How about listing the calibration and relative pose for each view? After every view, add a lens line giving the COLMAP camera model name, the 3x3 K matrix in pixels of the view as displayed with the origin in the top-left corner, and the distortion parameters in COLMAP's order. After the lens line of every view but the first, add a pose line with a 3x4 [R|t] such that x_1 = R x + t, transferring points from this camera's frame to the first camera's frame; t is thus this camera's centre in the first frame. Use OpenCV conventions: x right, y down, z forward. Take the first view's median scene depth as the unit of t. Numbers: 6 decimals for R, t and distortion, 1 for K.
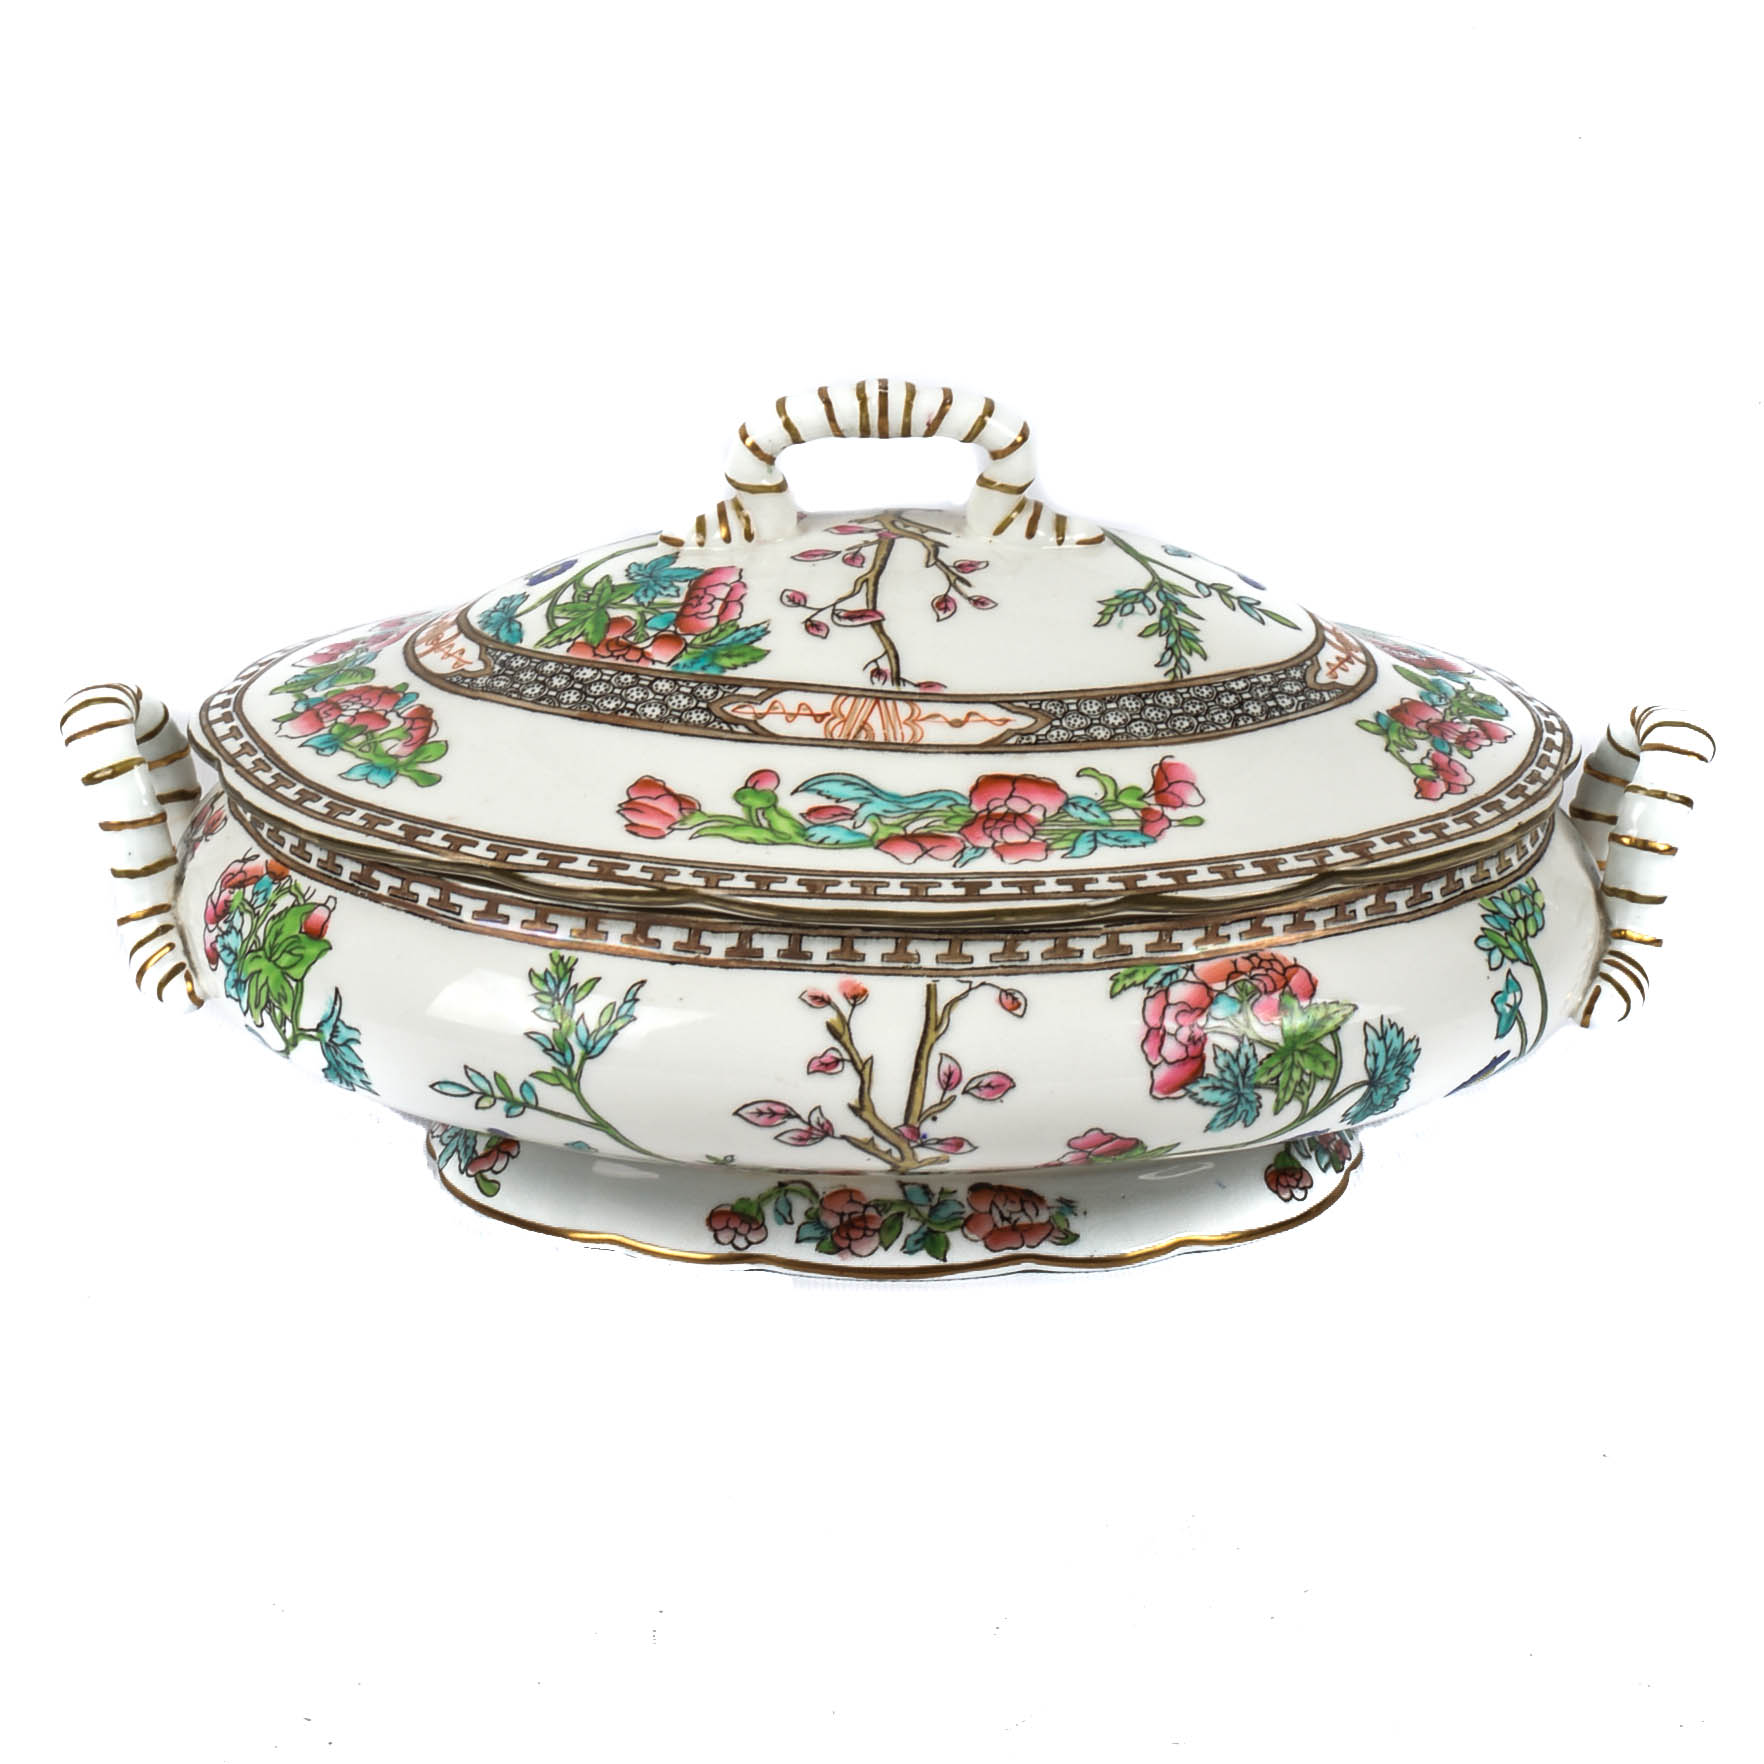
lens RADIAL K [[6331.6, 0, 882.0], [0, 6331.6, 882.0], [0, 0, 1]] dist [-0.083811, 0.972082]
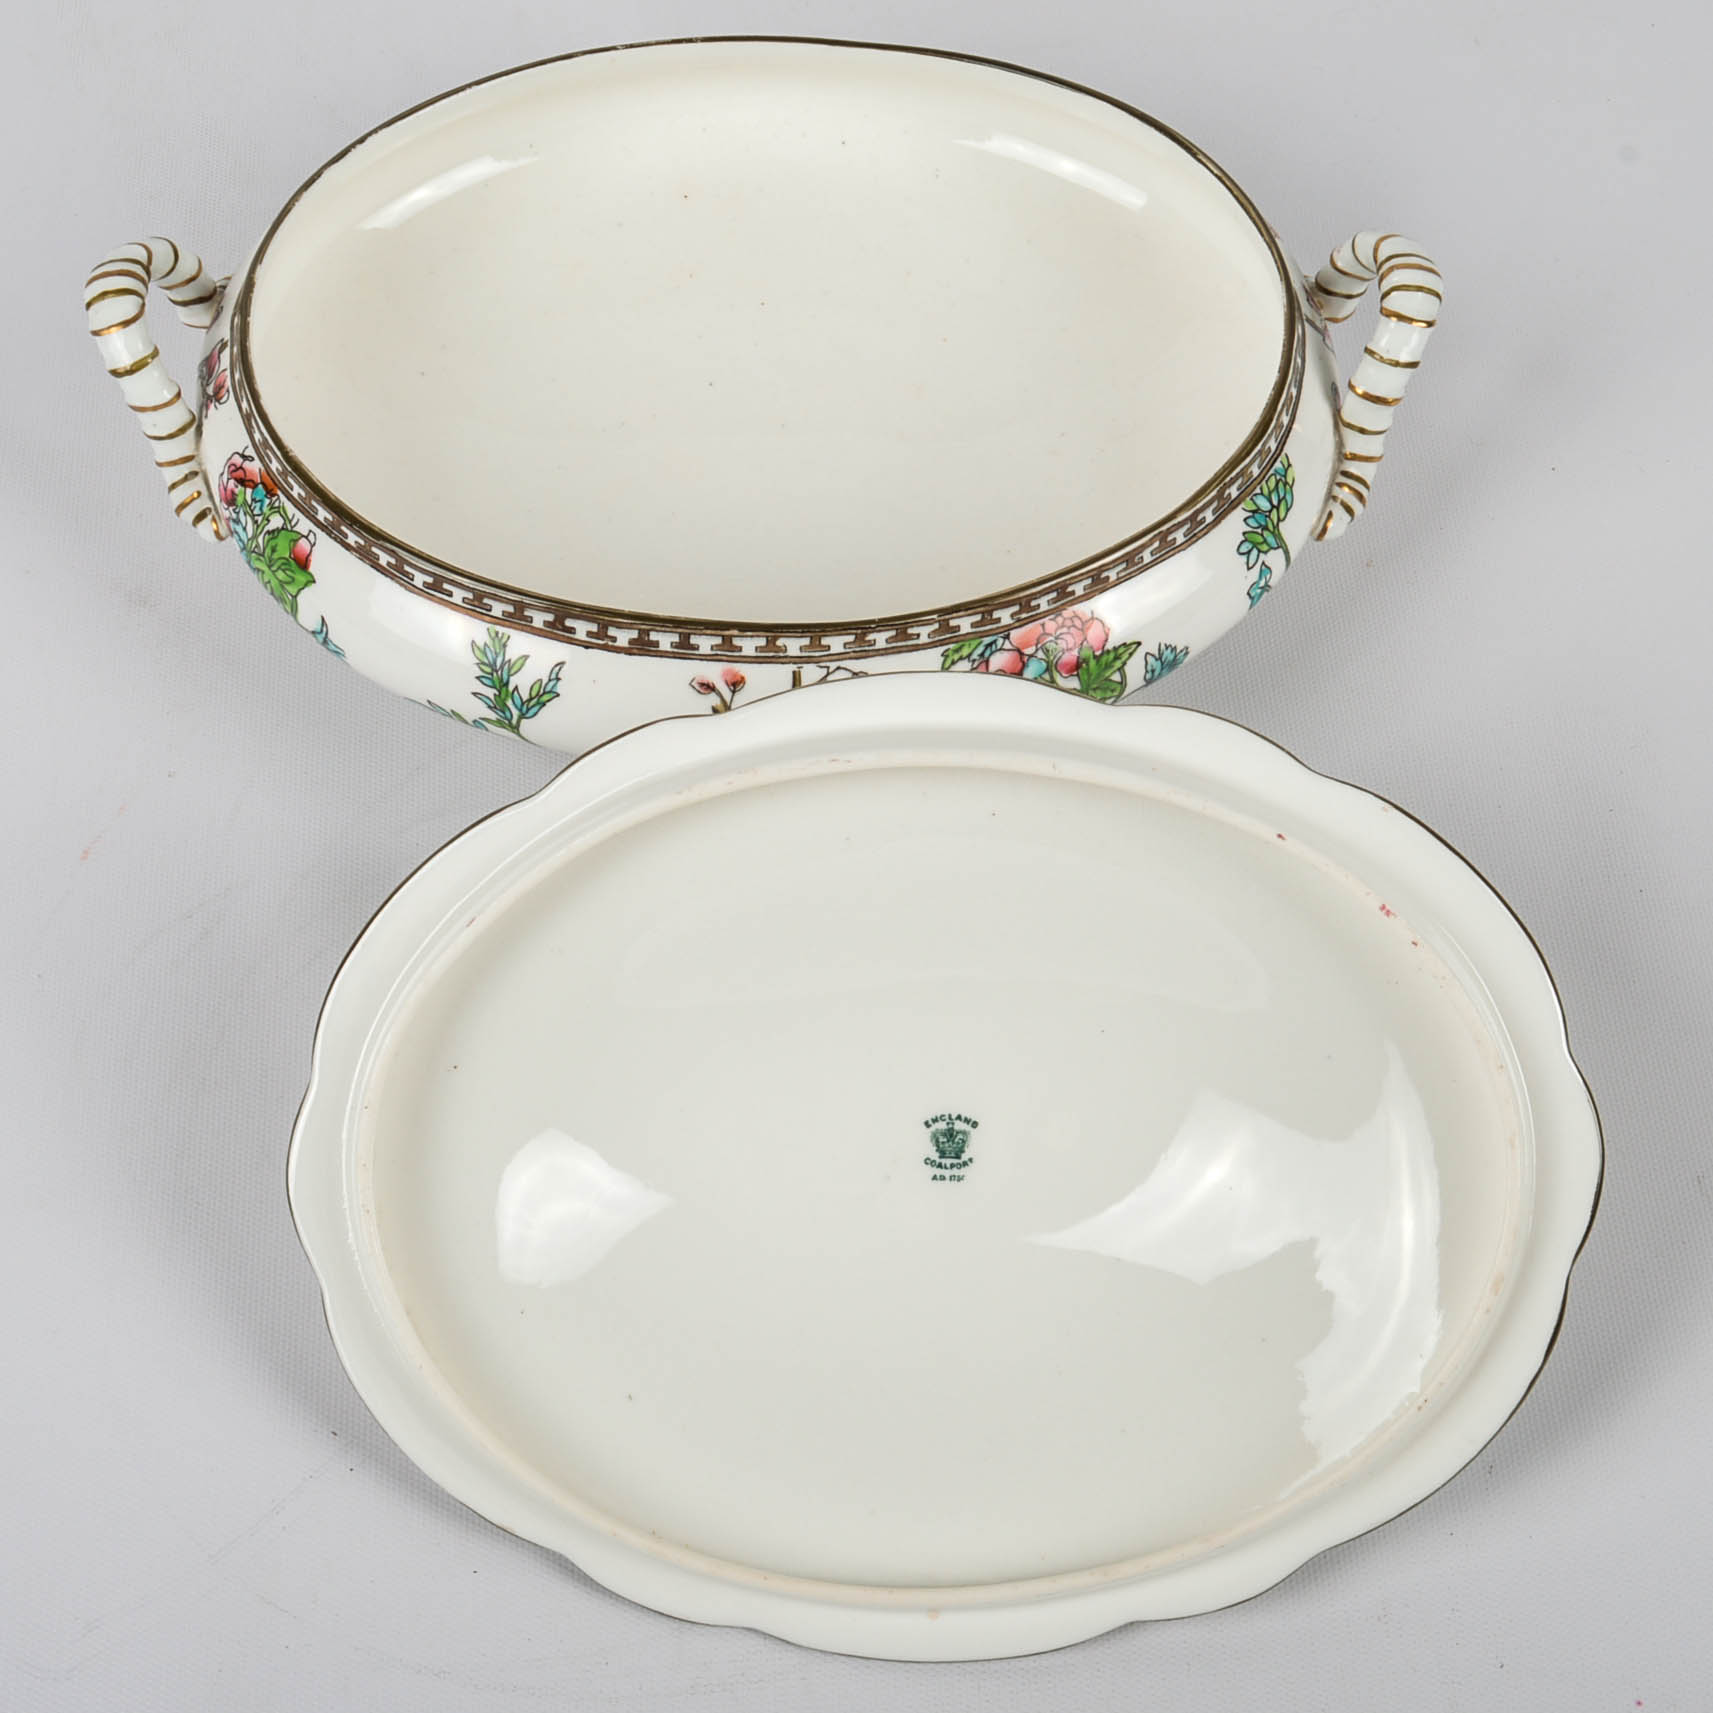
lens RADIAL K [[2831.8, 0, 856.5], [0, 2831.8, 856.5], [0, 0, 1]] dist [-0.049385, -0.122213]
pose [[0.999940, -0.010373, -0.003404, 0.020887], [0.010231, 0.781603, 0.623692, -0.297707], [-0.003809, -0.623689, 0.781663, 0.543851]]
